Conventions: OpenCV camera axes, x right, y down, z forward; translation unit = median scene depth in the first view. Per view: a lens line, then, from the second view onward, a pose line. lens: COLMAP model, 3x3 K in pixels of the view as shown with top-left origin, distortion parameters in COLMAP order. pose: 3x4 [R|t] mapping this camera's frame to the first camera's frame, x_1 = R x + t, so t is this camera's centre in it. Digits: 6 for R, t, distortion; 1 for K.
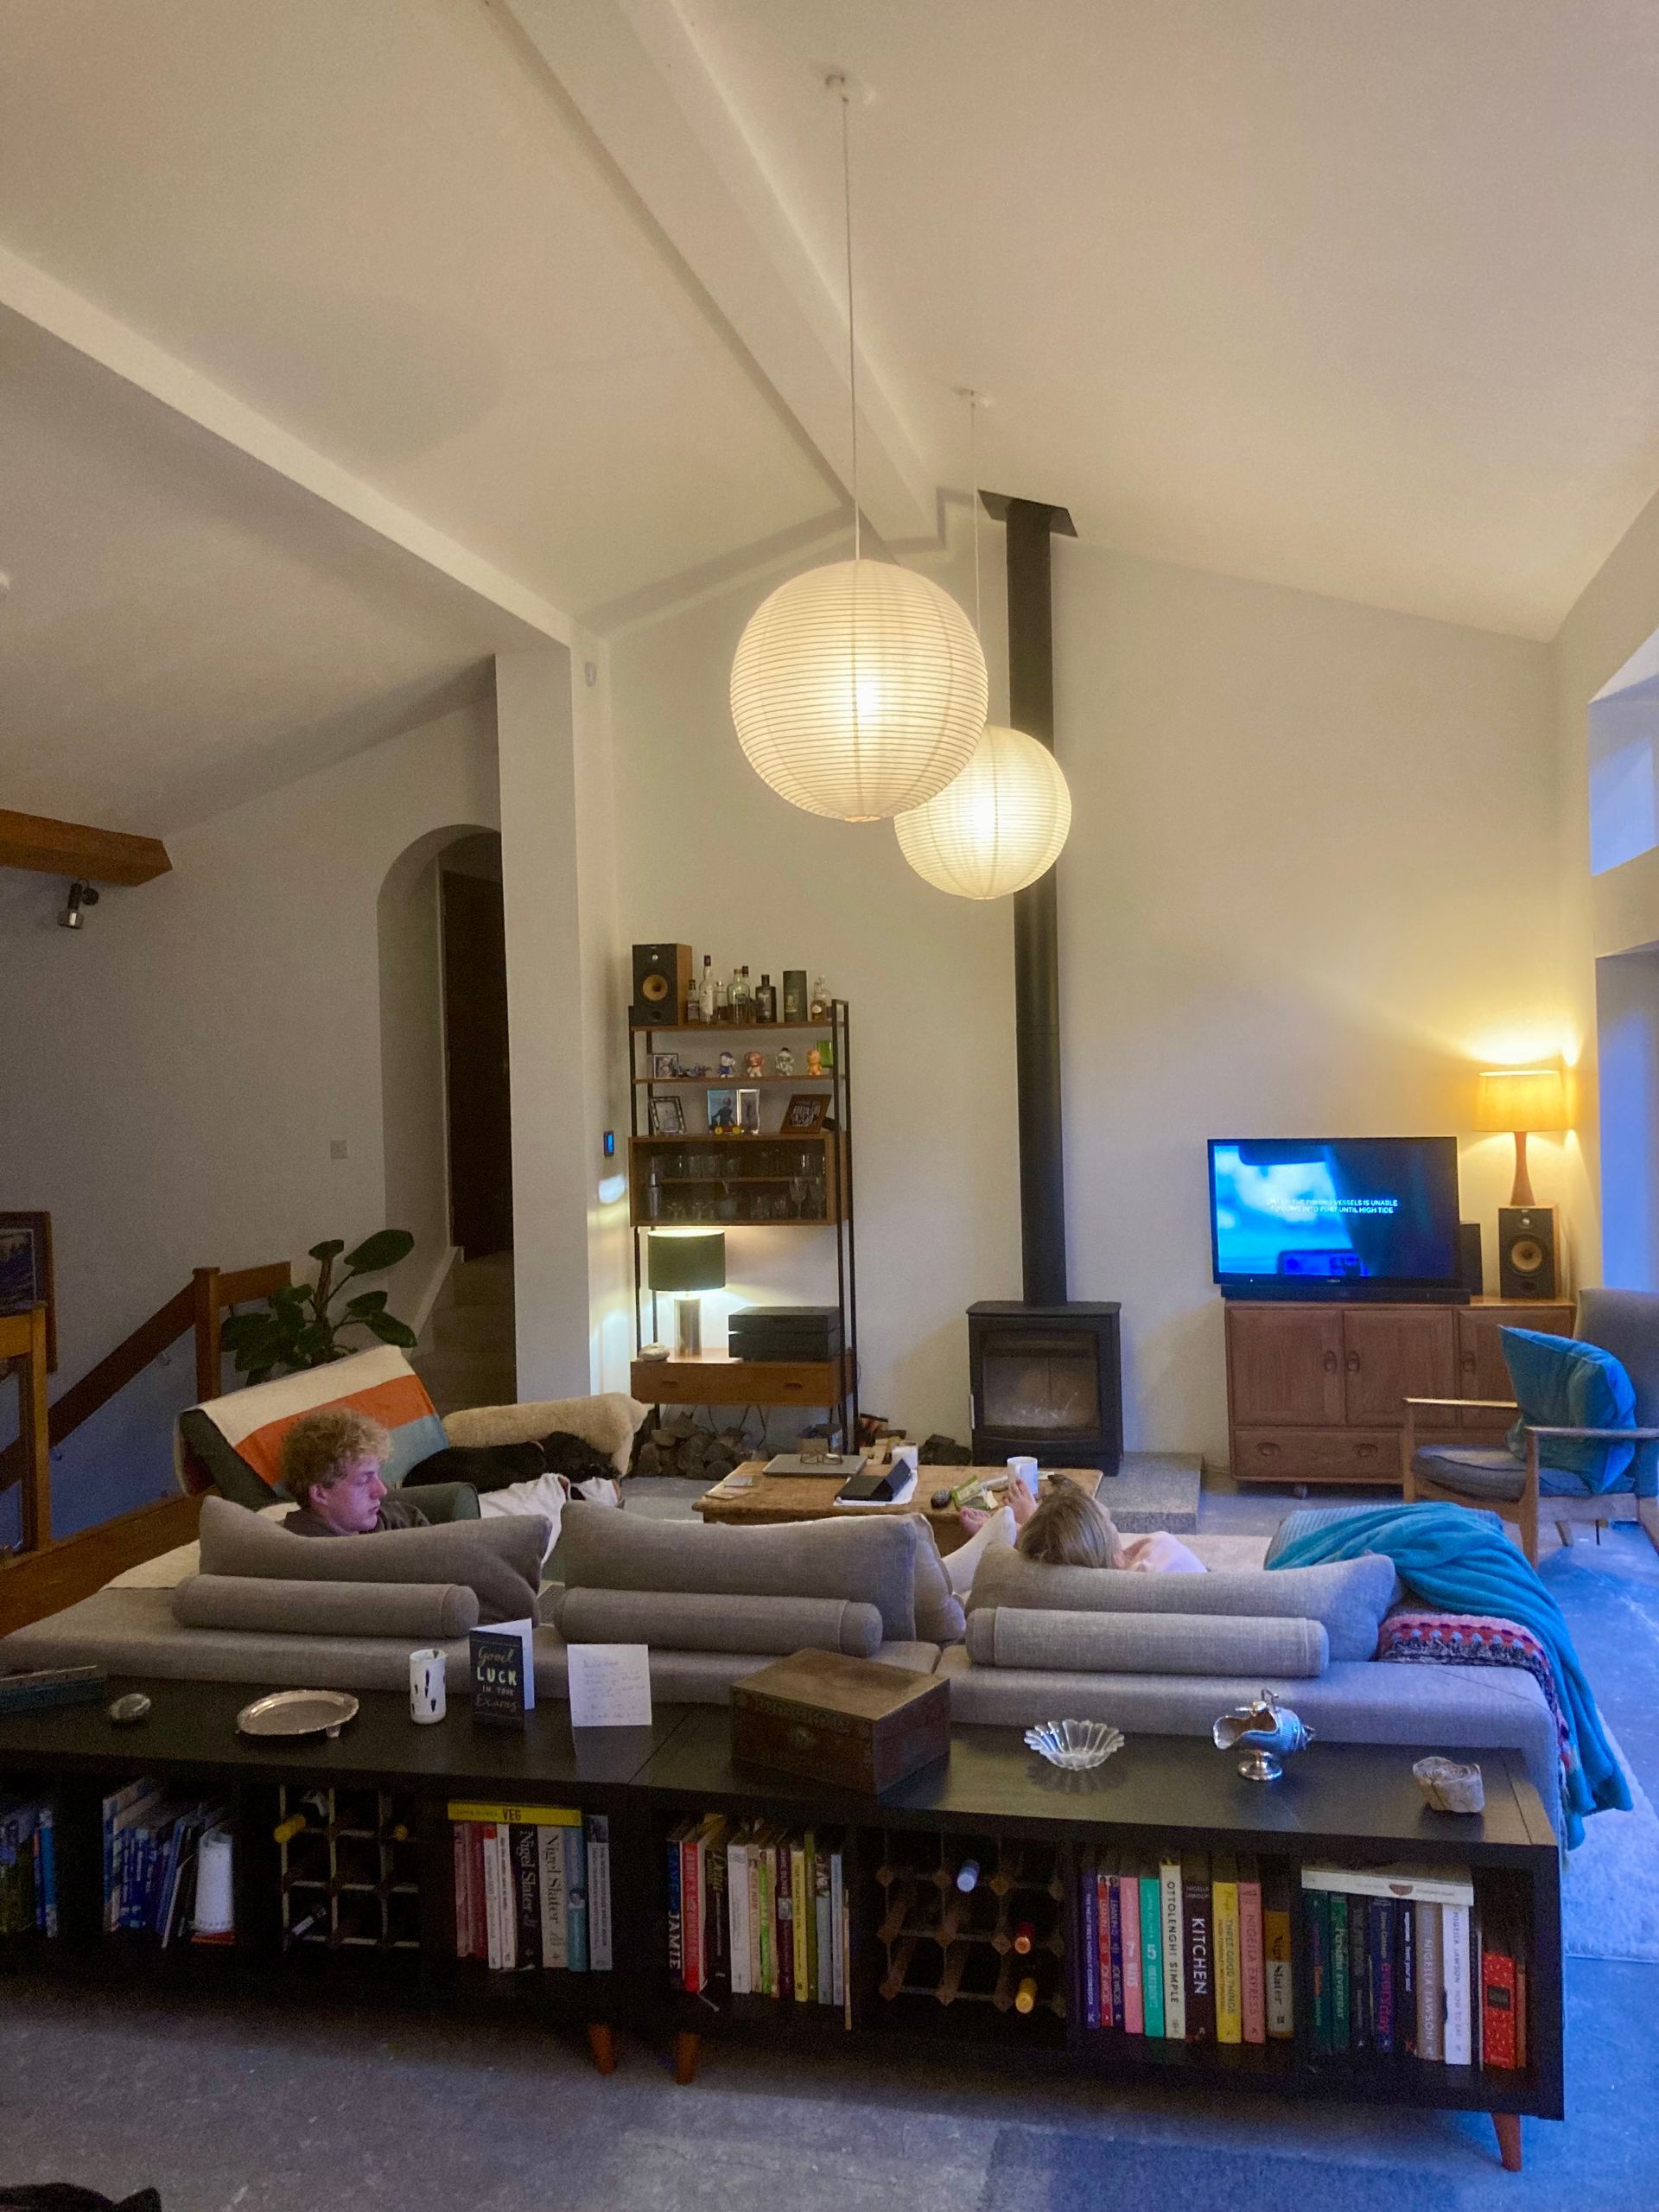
lens RADIAL K [[1888.9, 0, 829.5], [0, 1888.9, 1106.0], [0, 0, 1]] dist [0.043232, -0.070991]
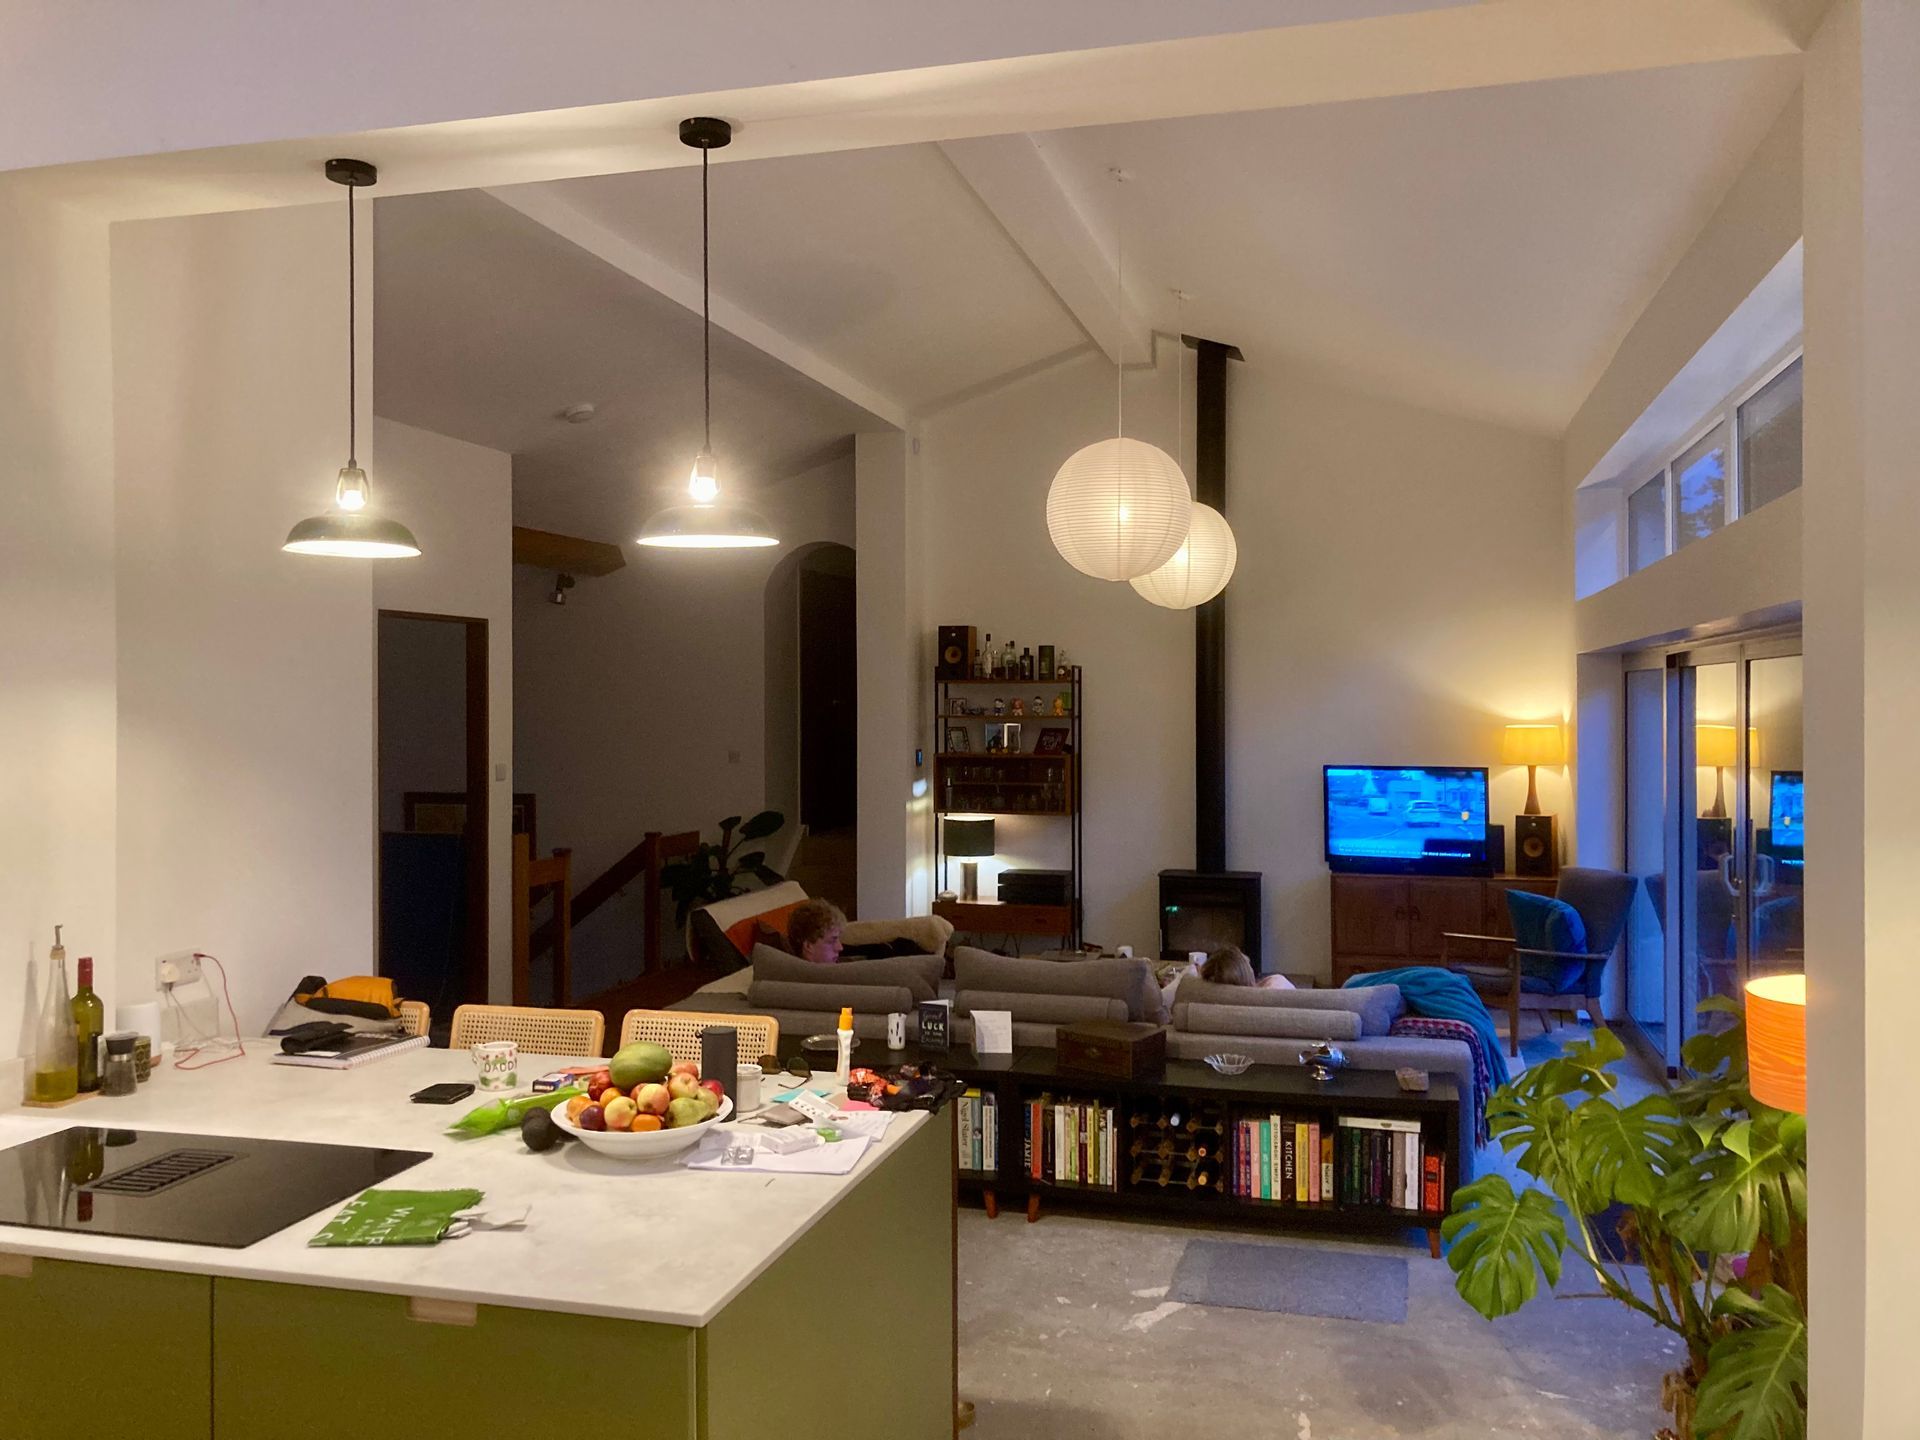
lens RADIAL K [[1405.5, 0, 960.0], [0, 1405.5, 720.0], [0, 0, 1]] dist [0.113658, -0.300258]
pose [[0.997808, 0.023935, -0.061690, -0.030241], [-0.024453, 0.999672, -0.007647, -0.003809], [0.061486, 0.009139, 0.998066, -0.220198]]
